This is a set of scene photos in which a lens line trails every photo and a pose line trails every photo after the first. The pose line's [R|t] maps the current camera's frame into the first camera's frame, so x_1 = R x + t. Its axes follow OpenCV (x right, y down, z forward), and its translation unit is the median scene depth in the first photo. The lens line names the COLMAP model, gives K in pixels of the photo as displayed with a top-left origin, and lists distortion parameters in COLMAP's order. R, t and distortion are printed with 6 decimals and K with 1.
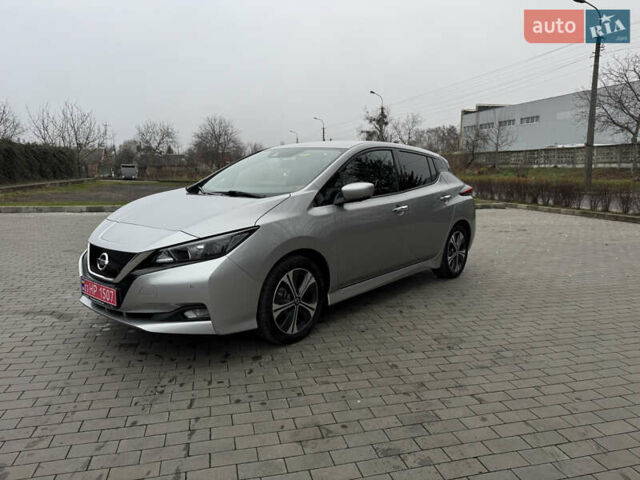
lens RADIAL K [[446.2, 0, 318.0], [0, 446.2, 237.3], [0, 0, 1]] dist [0.071007, -0.098180]
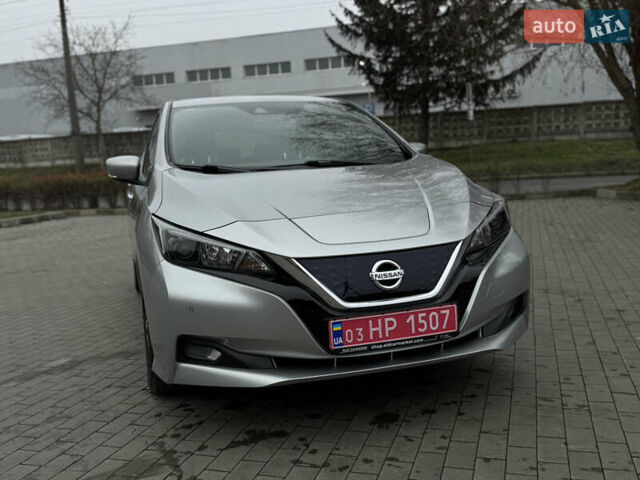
lens RADIAL K [[634.9, 0, 320.0], [0, 634.9, 240.0], [0, 0, 1]] dist [0.198632, -0.357684]
pose [[0.522283, -0.143972, 0.840531, -0.722919], [0.186838, 0.981017, 0.051940, -0.028591], [-0.832053, 0.129916, 0.539268, 0.381506]]
